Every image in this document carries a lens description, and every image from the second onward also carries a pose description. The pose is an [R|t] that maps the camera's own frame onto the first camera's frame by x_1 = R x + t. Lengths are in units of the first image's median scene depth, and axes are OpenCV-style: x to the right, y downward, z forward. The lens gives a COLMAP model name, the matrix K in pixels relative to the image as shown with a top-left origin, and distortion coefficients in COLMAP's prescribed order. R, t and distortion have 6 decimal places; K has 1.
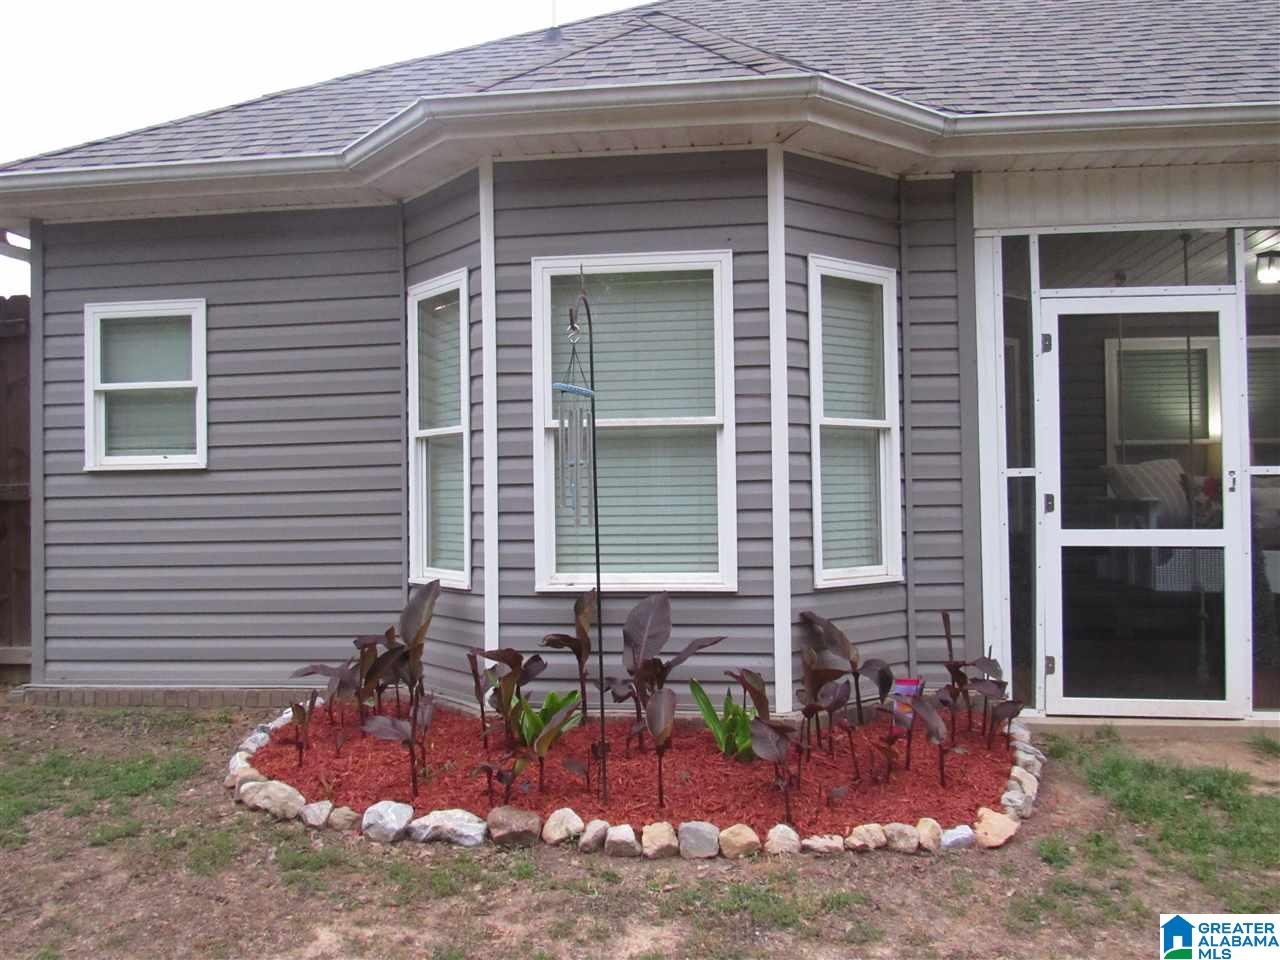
lens RADIAL K [[1077.3, 0, 640.6], [0, 1077.3, 482.2], [0, 0, 1]] dist [-0.029700, -0.013100]
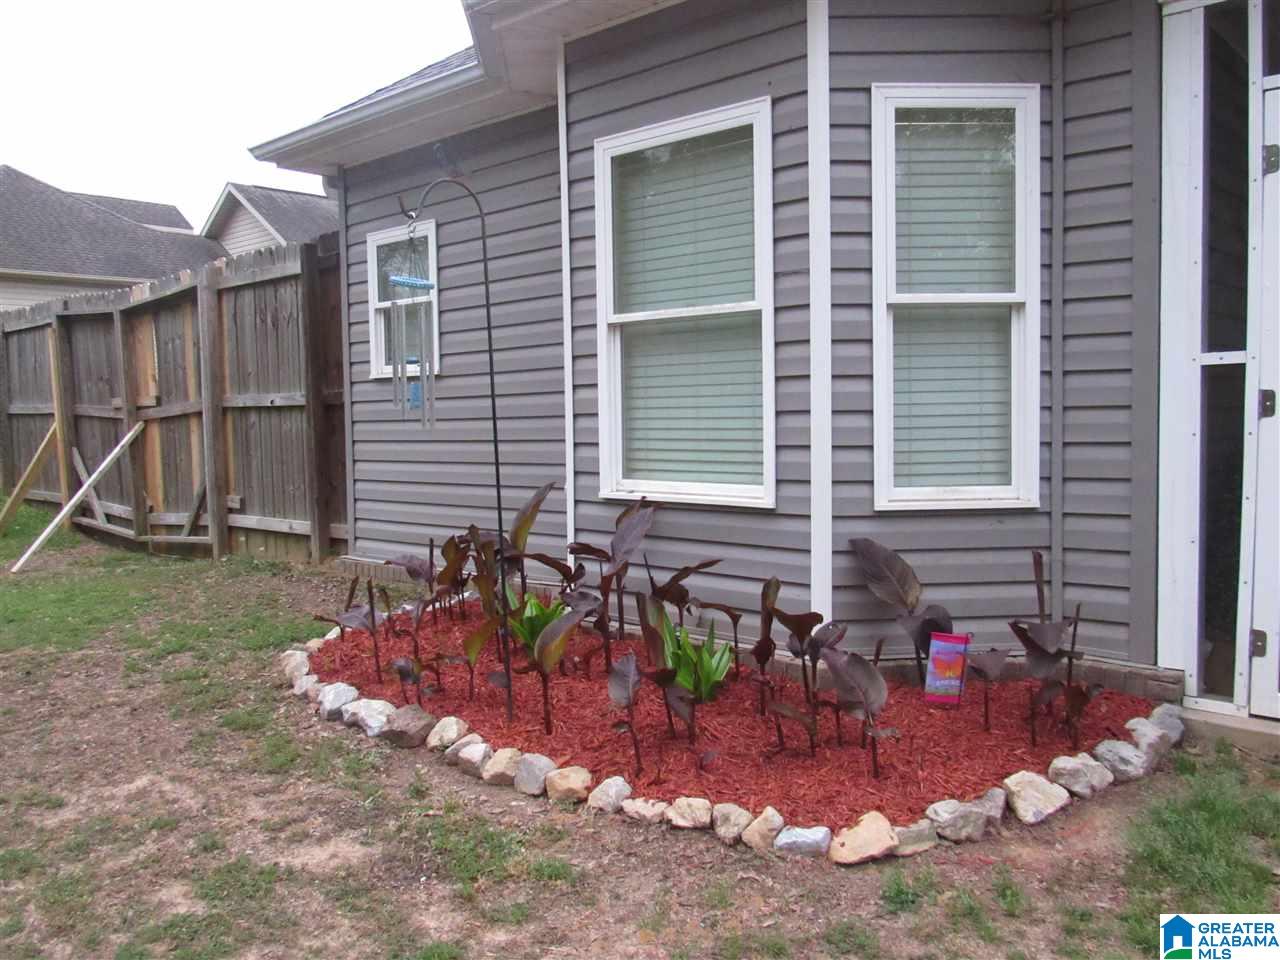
lens RADIAL K [[1077.3, 0, 639.8], [0, 1077.3, 479.9], [0, 0, 1]] dist [-0.029700, -0.013100]
pose [[0.809016, 0.037746, -0.586574, 0.492551], [0.012979, 0.996545, 0.082029, 0.008280], [0.587644, -0.073976, 0.805731, 0.255187]]
